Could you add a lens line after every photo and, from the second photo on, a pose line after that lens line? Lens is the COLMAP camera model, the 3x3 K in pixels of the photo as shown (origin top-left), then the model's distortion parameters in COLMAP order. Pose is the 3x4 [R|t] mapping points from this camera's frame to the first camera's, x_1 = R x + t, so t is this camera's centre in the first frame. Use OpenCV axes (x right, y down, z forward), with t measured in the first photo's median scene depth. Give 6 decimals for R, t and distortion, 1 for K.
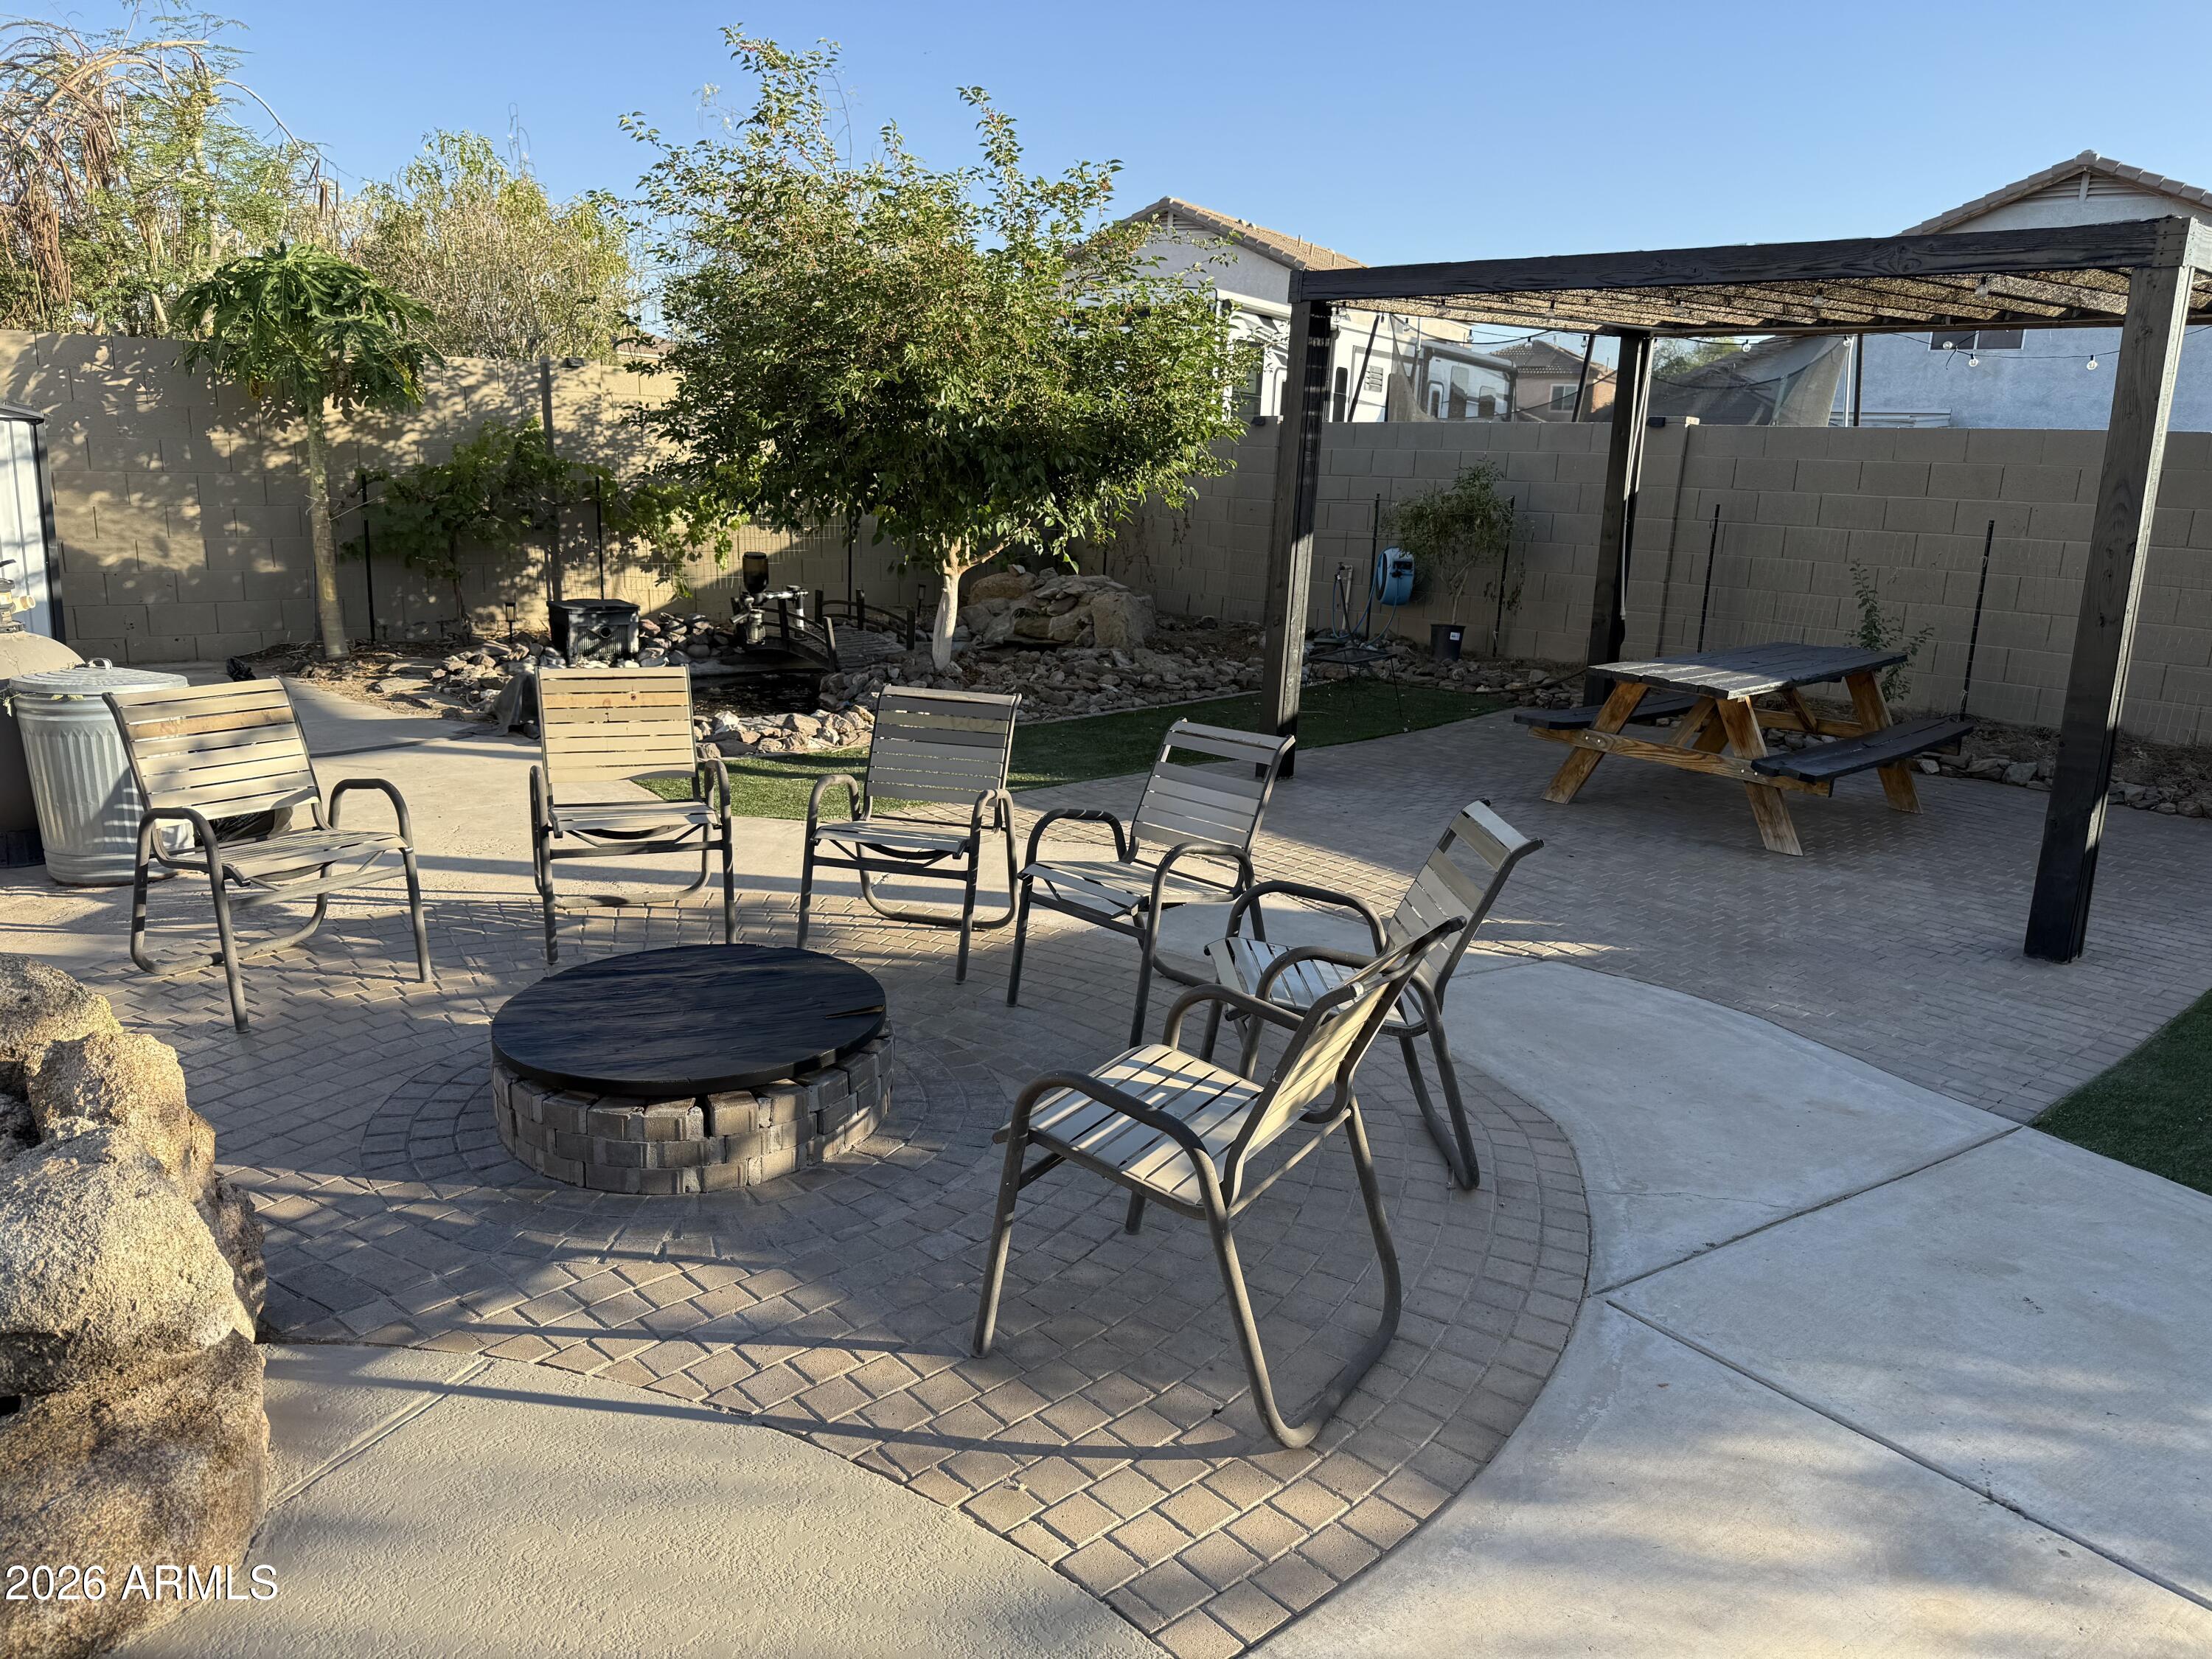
lens RADIAL K [[1543.8, 0, 1104.7], [0, 1543.8, 835.5], [0, 0, 1]] dist [0.078809, -0.111769]
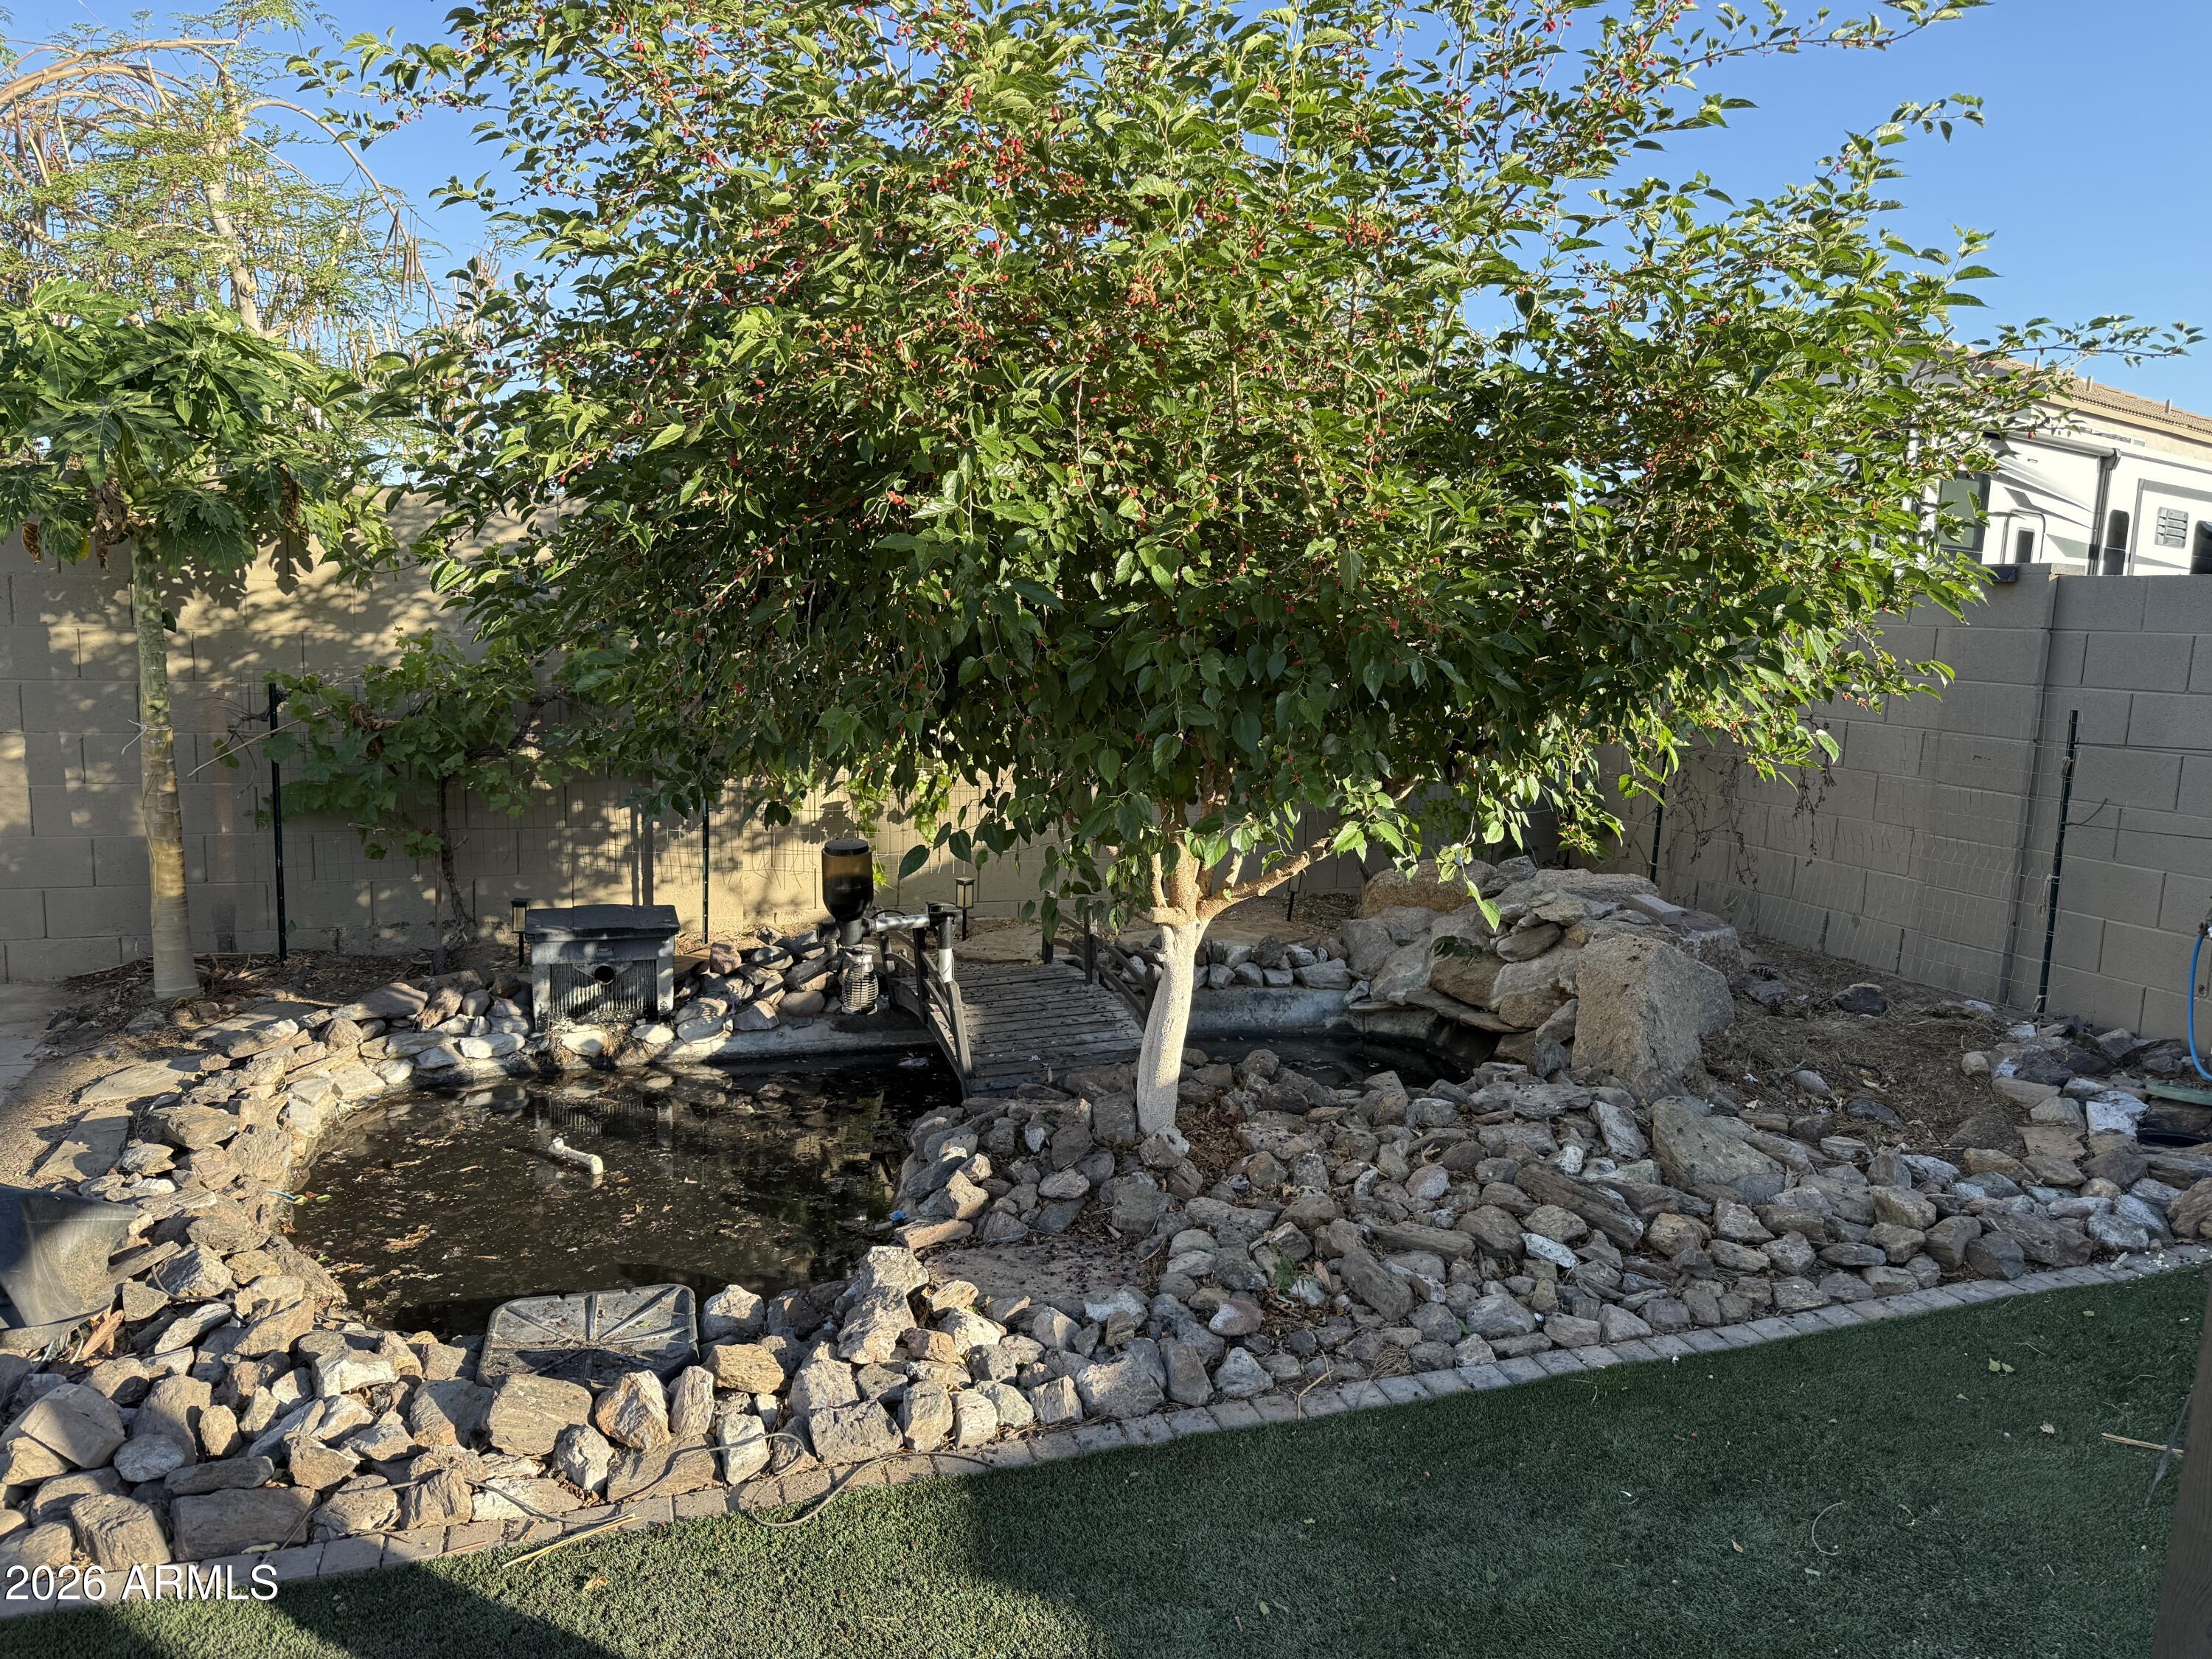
lens RADIAL K [[1543.8, 0, 1104.7], [0, 1543.8, 835.5], [0, 0, 1]] dist [0.078809, -0.111769]
pose [[0.920776, 0.044489, -0.387545, 0.044113], [-0.088855, 0.991279, -0.097316, -0.144602], [0.379836, 0.124042, 0.916700, 0.577032]]
